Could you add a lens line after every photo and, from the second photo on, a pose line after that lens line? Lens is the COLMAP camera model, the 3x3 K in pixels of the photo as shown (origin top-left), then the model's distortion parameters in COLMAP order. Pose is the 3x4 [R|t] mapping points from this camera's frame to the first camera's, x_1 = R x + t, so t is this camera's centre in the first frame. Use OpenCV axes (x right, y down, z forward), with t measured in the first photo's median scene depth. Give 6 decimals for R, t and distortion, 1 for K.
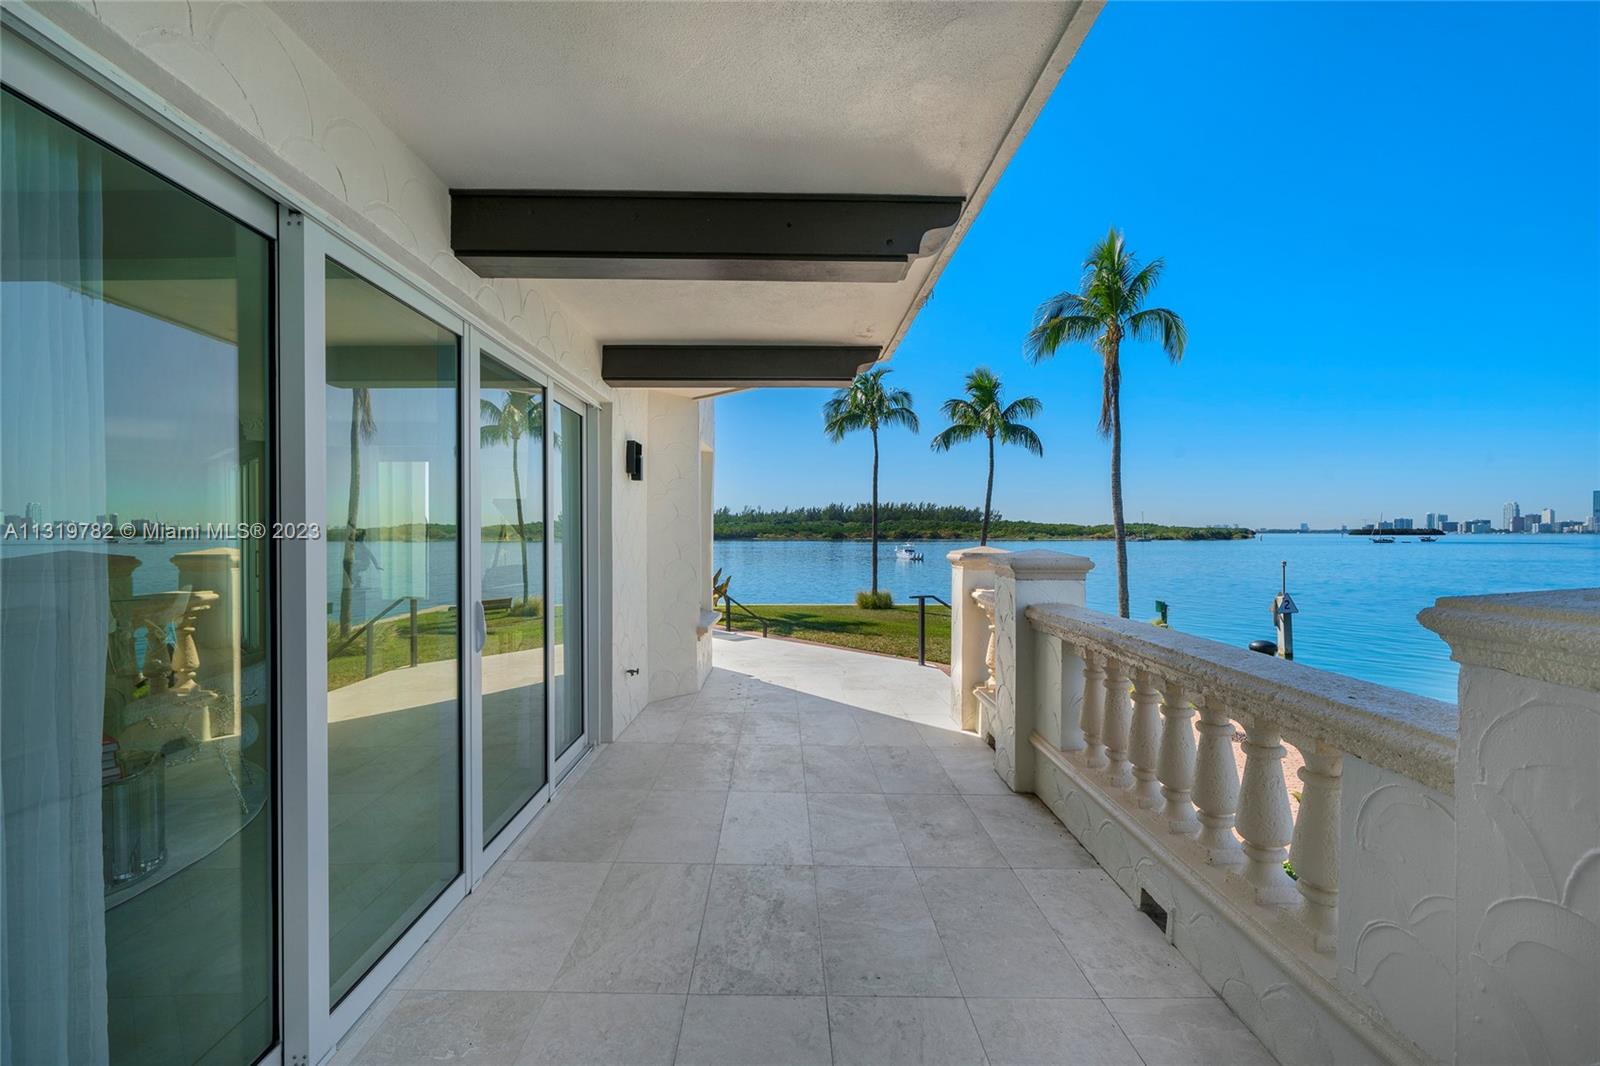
lens RADIAL K [[710.5, 0, 790.4], [0, 710.5, 536.9], [0, 0, 1]] dist [0.000733, 0.000379]
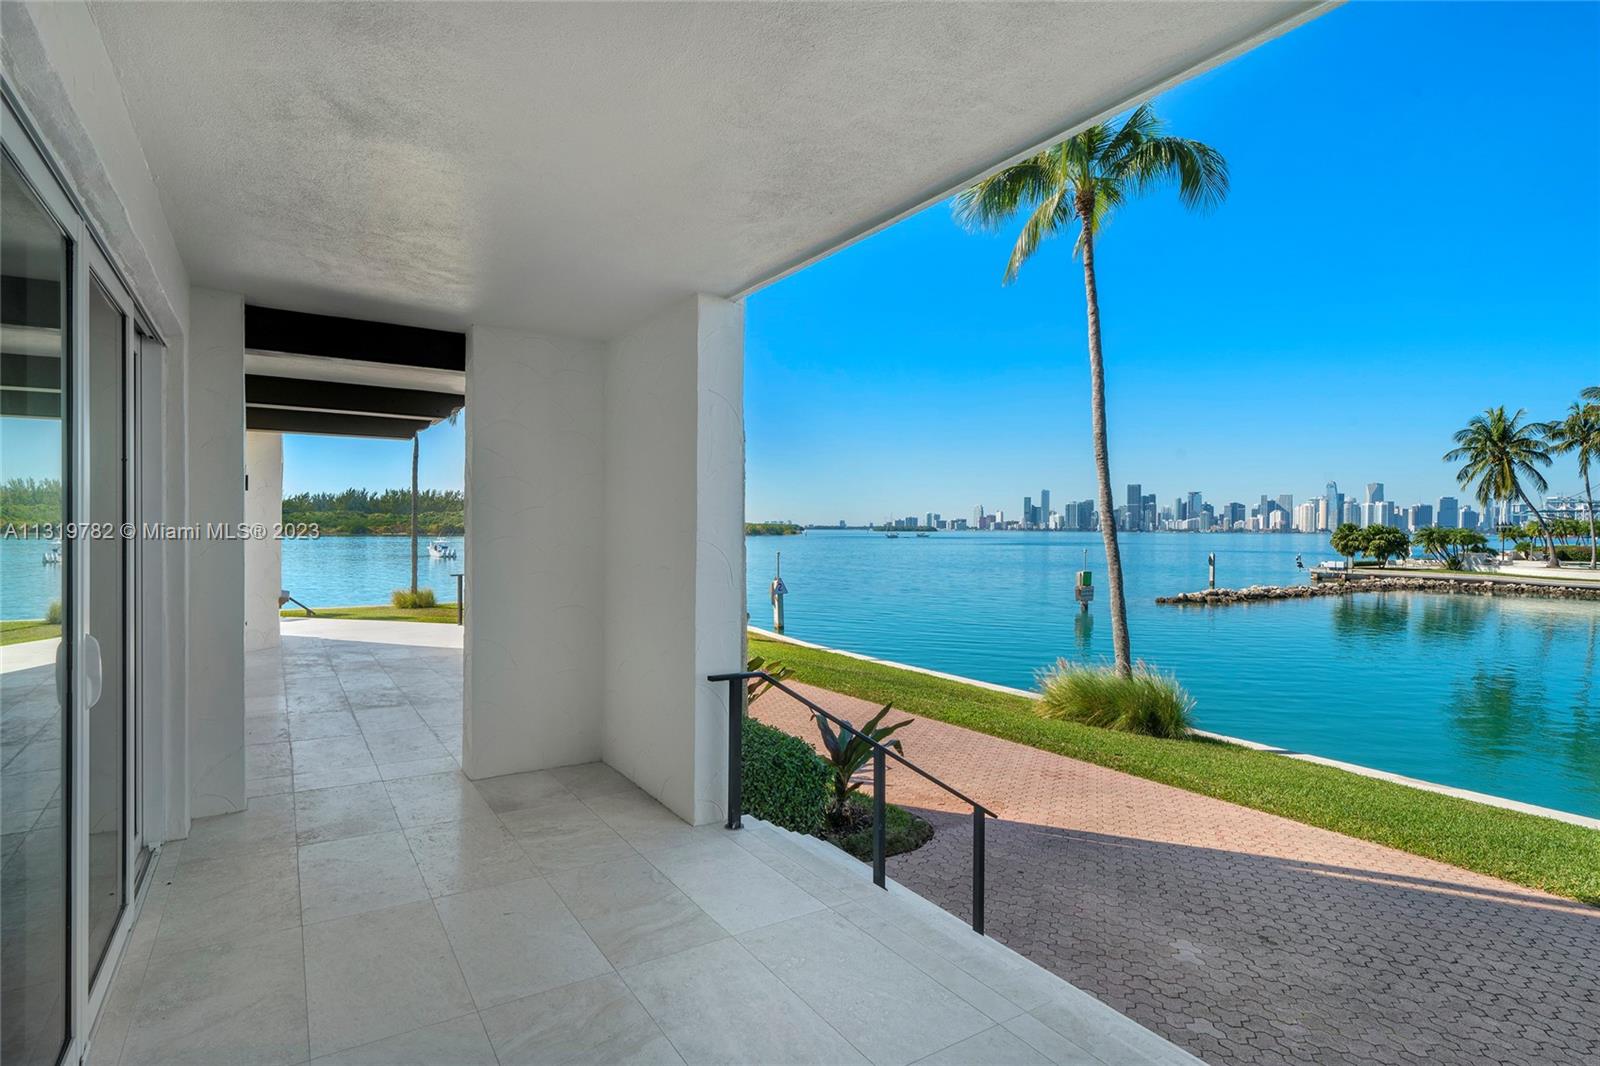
lens RADIAL K [[801.9, 0, 791.6], [0, 801.9, 536.5], [0, 0, 1]] dist [0.000780, 0.001274]
pose [[0.846149, -0.000354, 0.532946, -0.023872], [-0.002596, 0.999985, 0.004786, 0.000494], [-0.532940, -0.005433, 0.846136, -0.156679]]
